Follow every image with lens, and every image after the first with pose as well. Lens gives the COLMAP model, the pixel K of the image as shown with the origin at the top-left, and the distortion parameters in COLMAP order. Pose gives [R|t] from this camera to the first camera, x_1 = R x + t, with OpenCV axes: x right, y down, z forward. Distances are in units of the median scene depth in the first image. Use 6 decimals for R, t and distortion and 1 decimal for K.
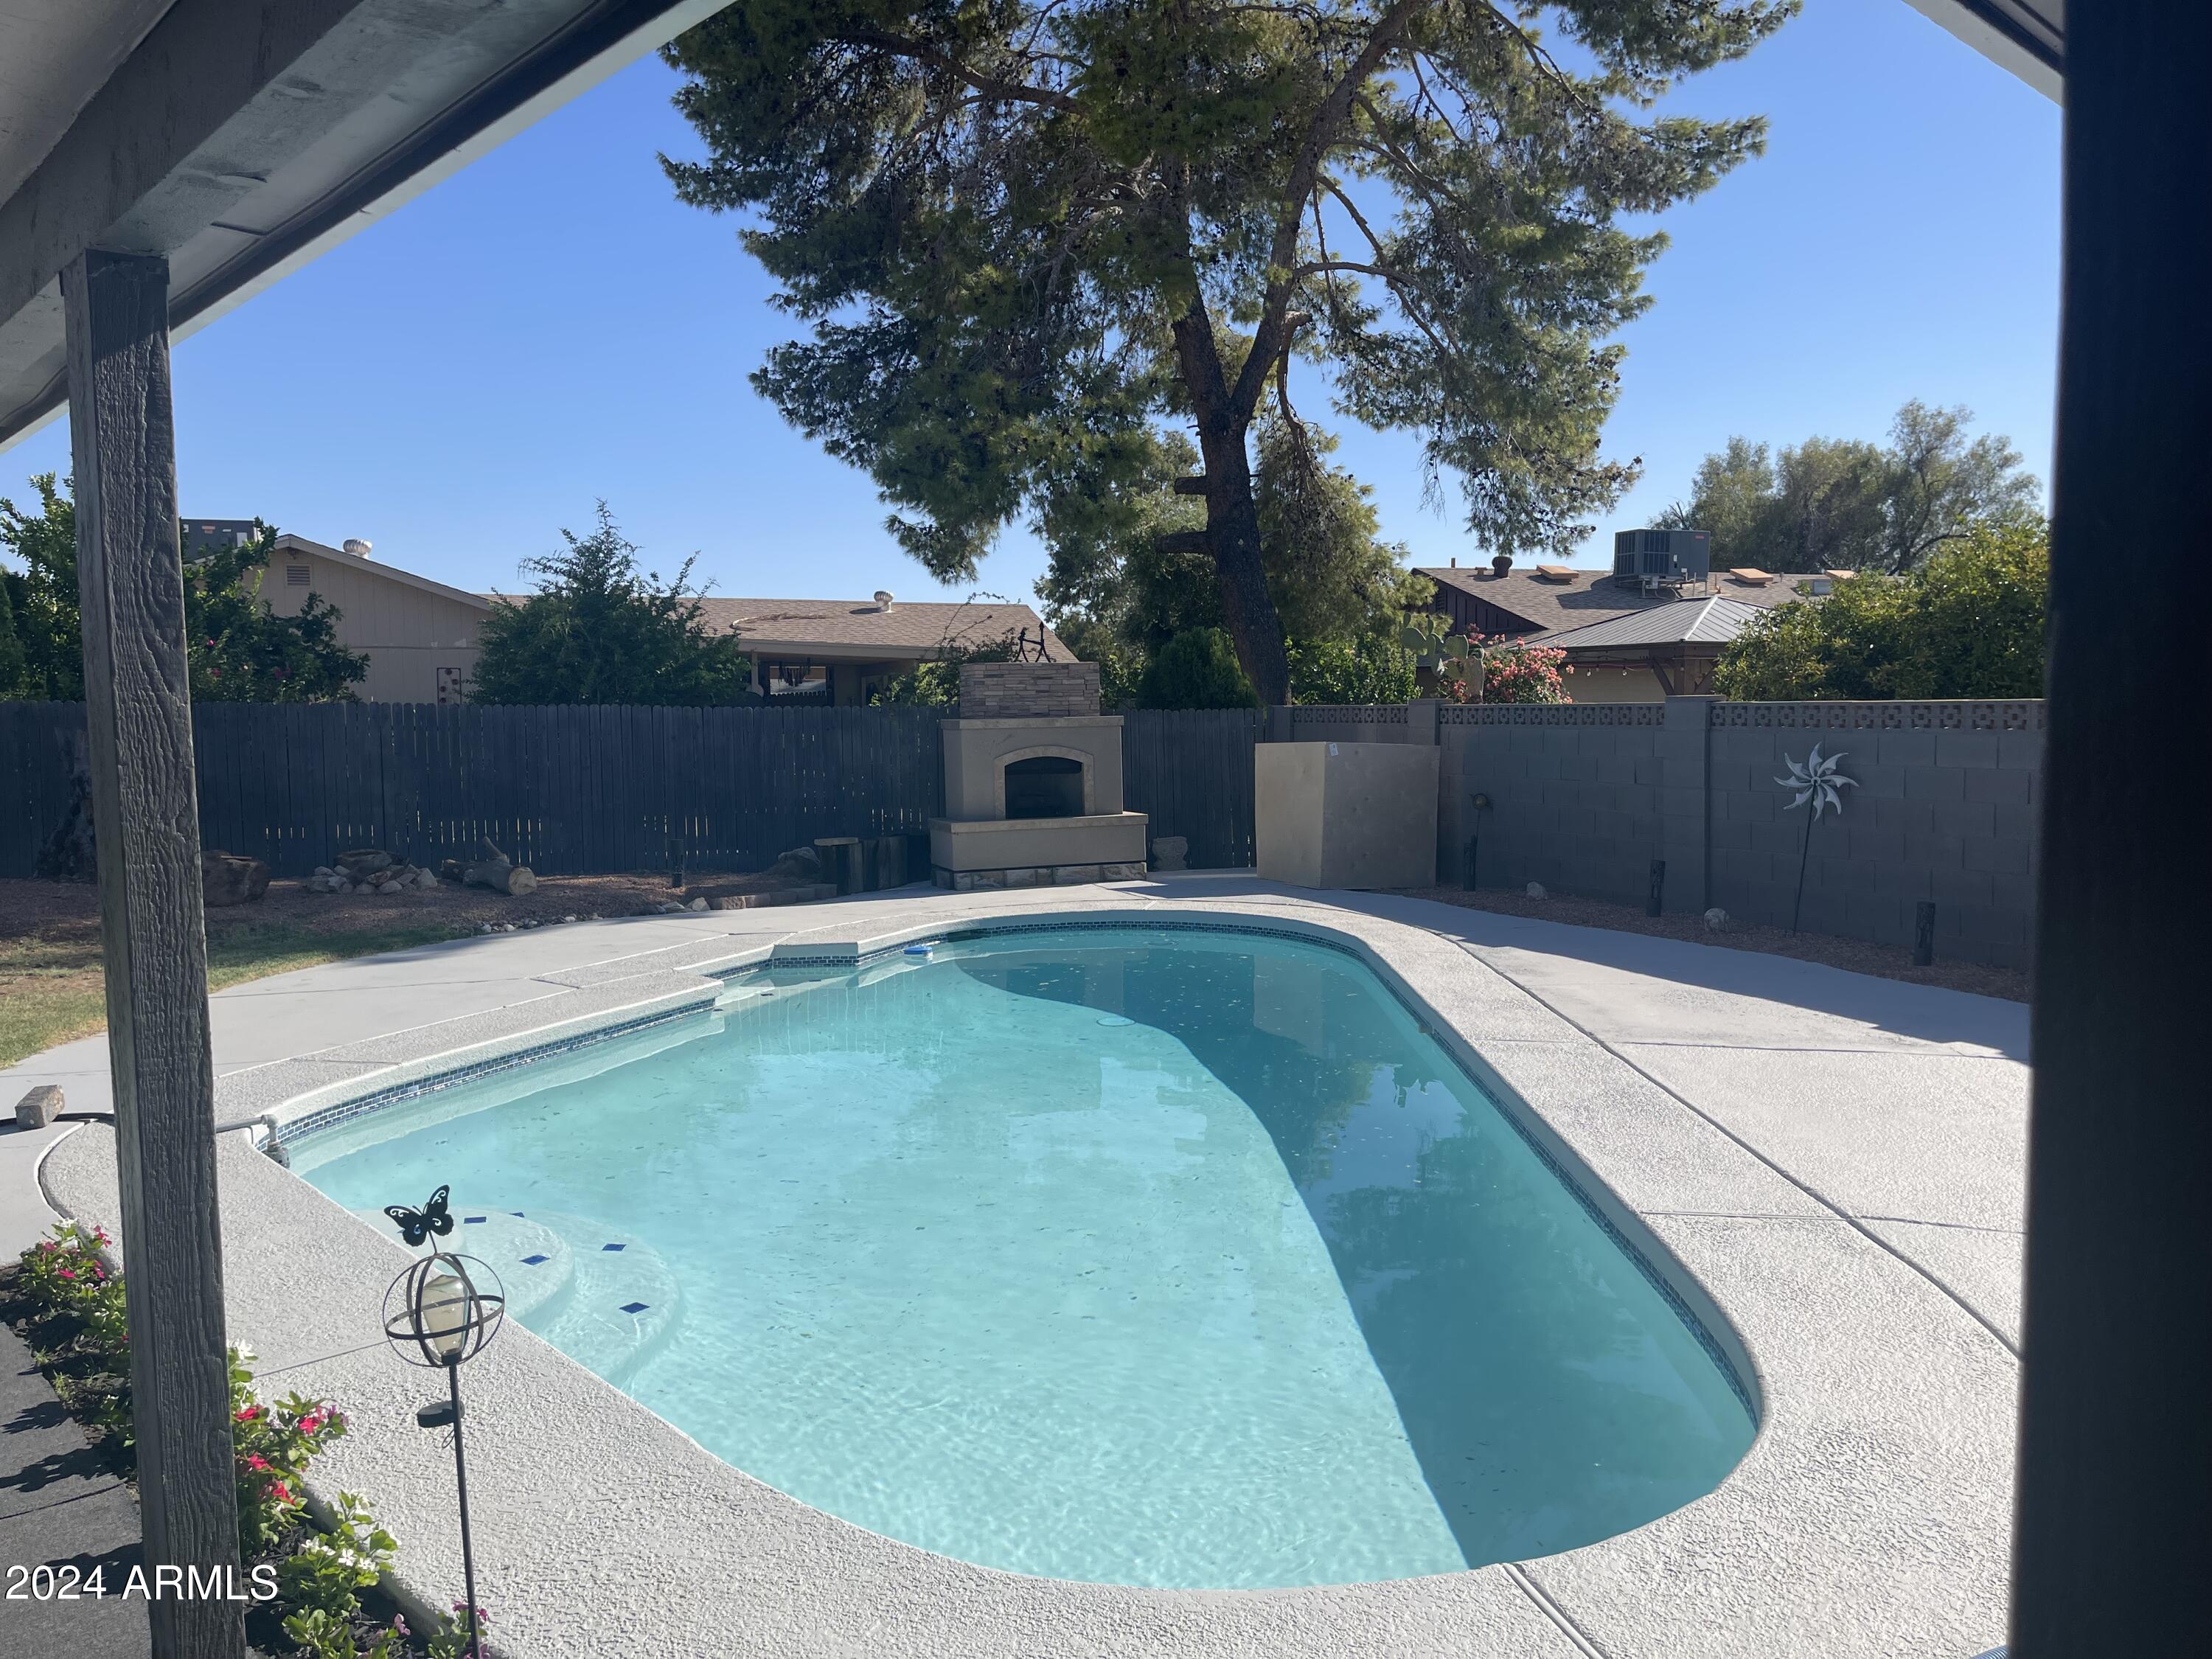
lens RADIAL K [[1628.1, 0, 1106.0], [0, 1628.1, 829.5], [0, 0, 1]] dist [0.080366, -0.126335]
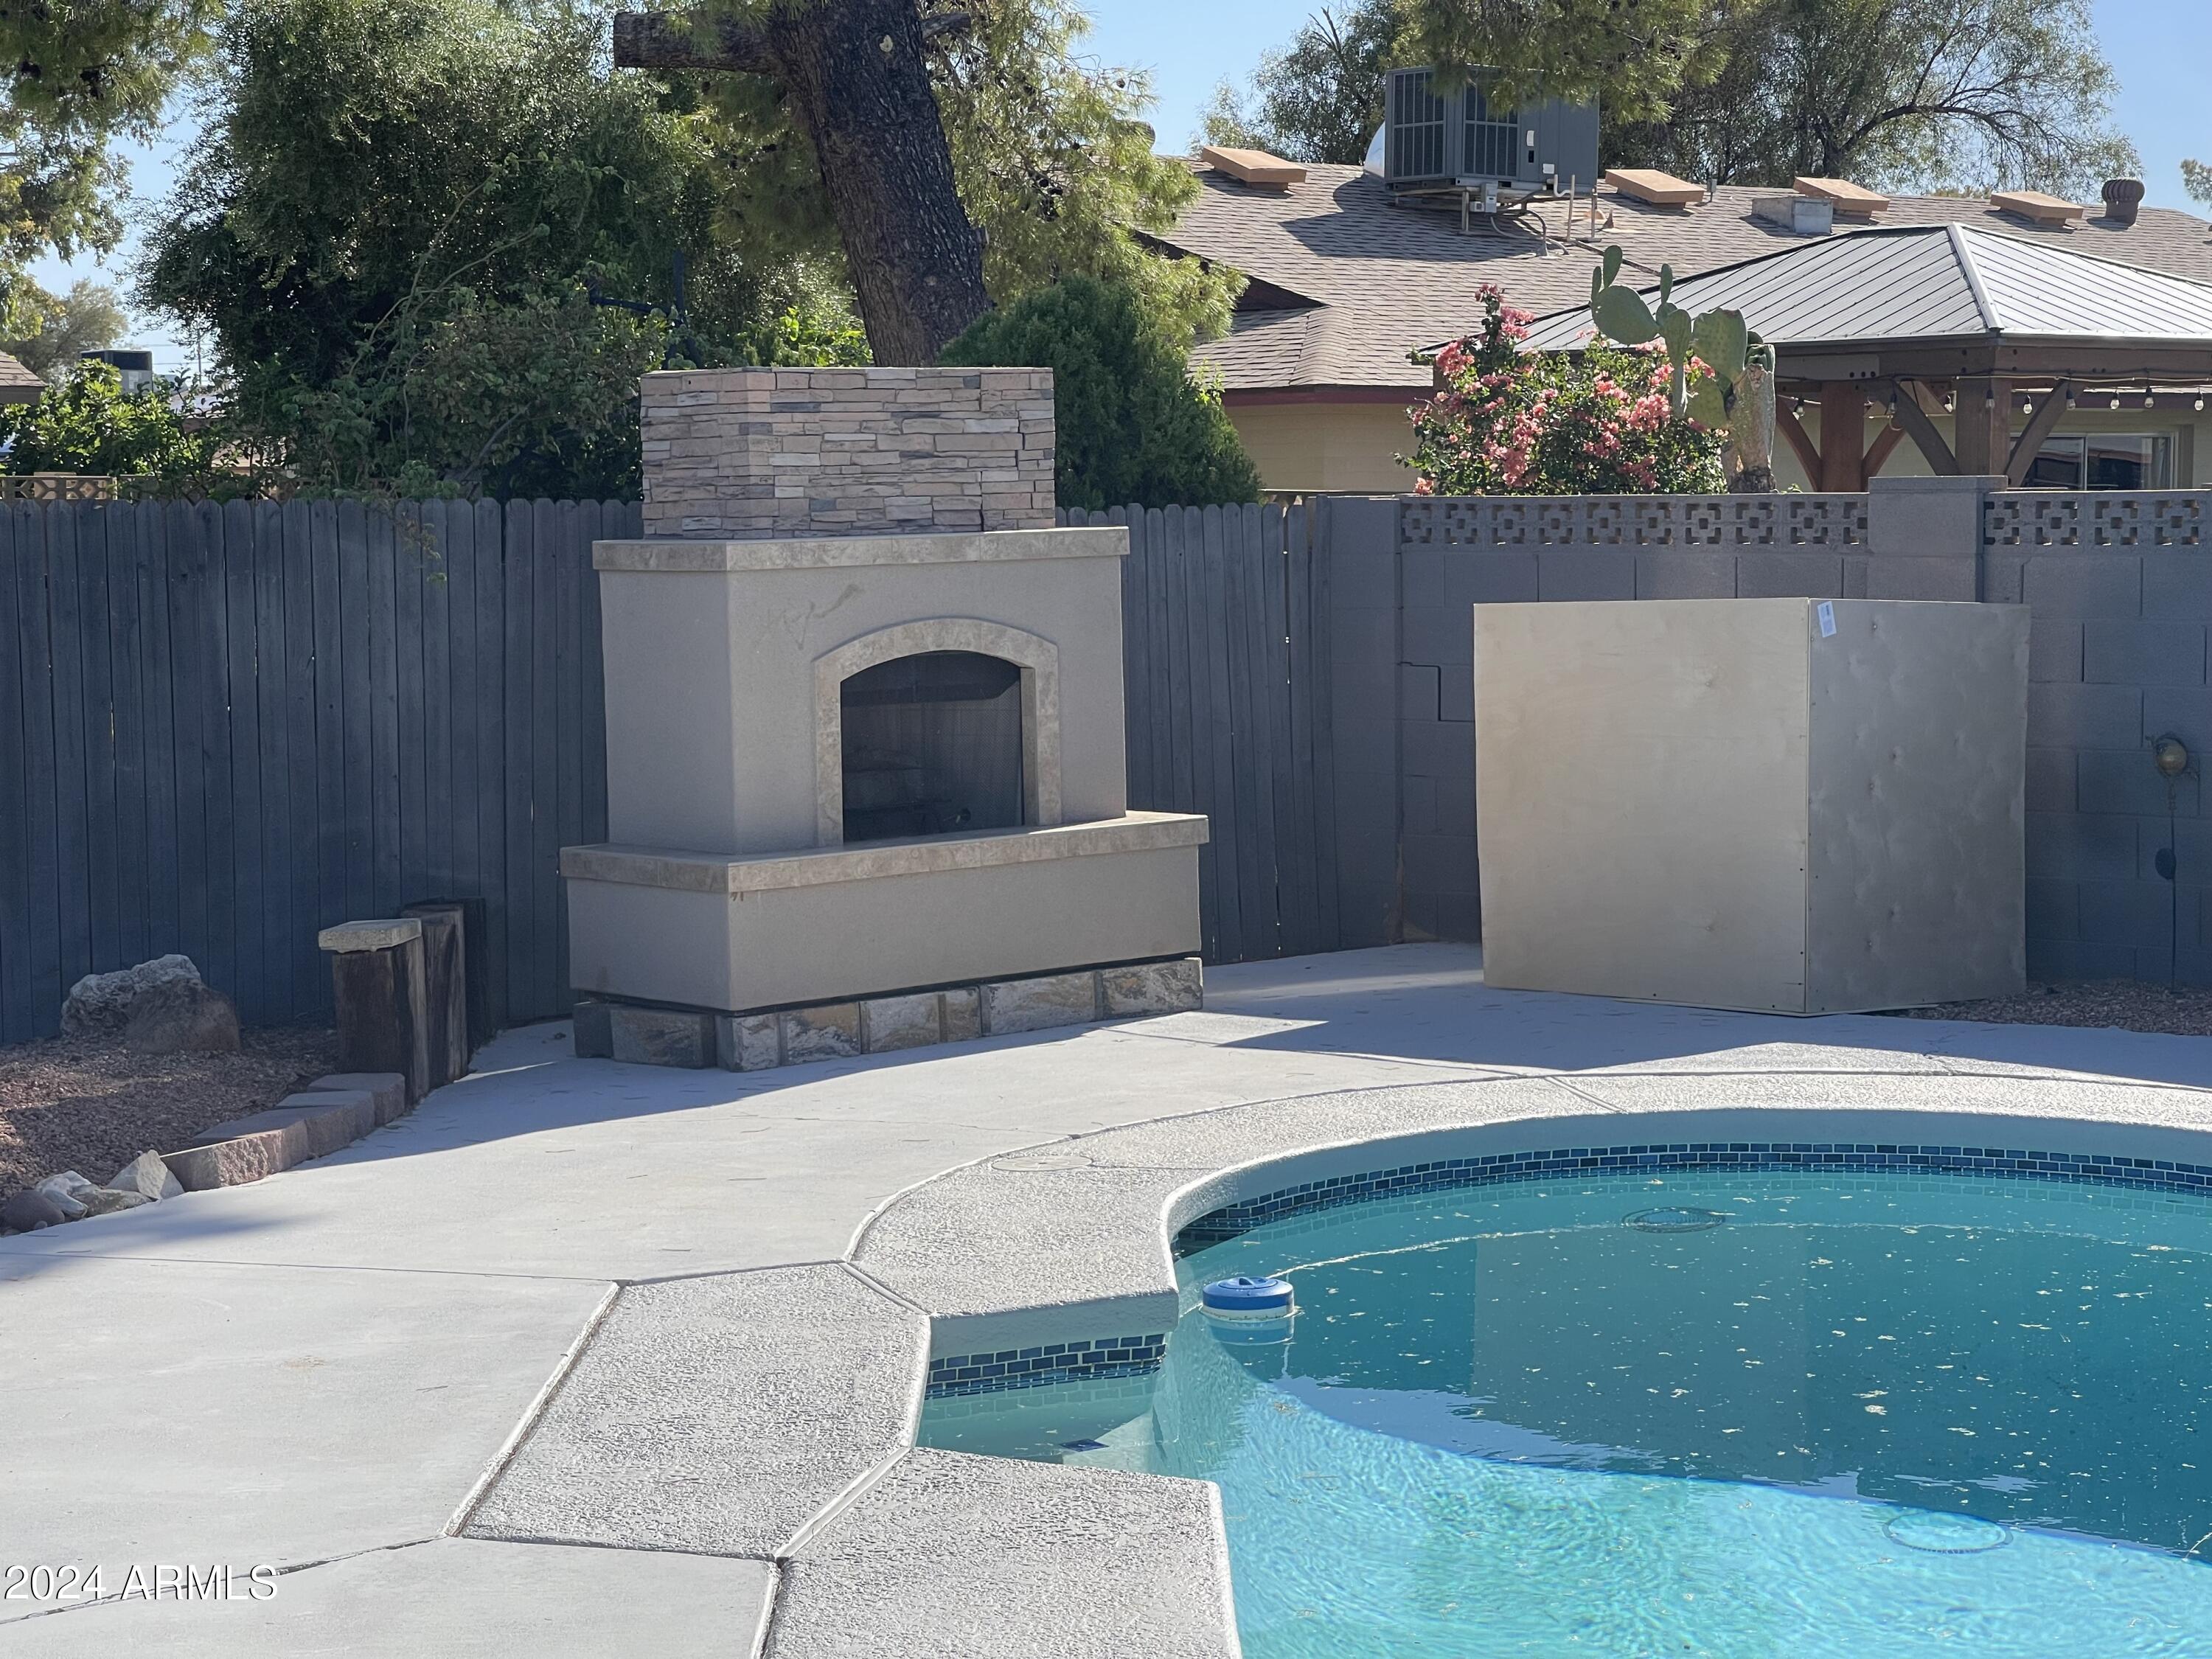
lens RADIAL K [[4081.9, 0, 1106.0], [0, 4081.9, 829.5], [0, 0, 1]] dist [0.103875, 0.087268]
pose [[0.939079, -0.030999, 0.342300, -0.292095], [0.029610, 0.999518, 0.009283, -0.015450], [-0.342423, 0.001418, 0.939545, 0.210173]]
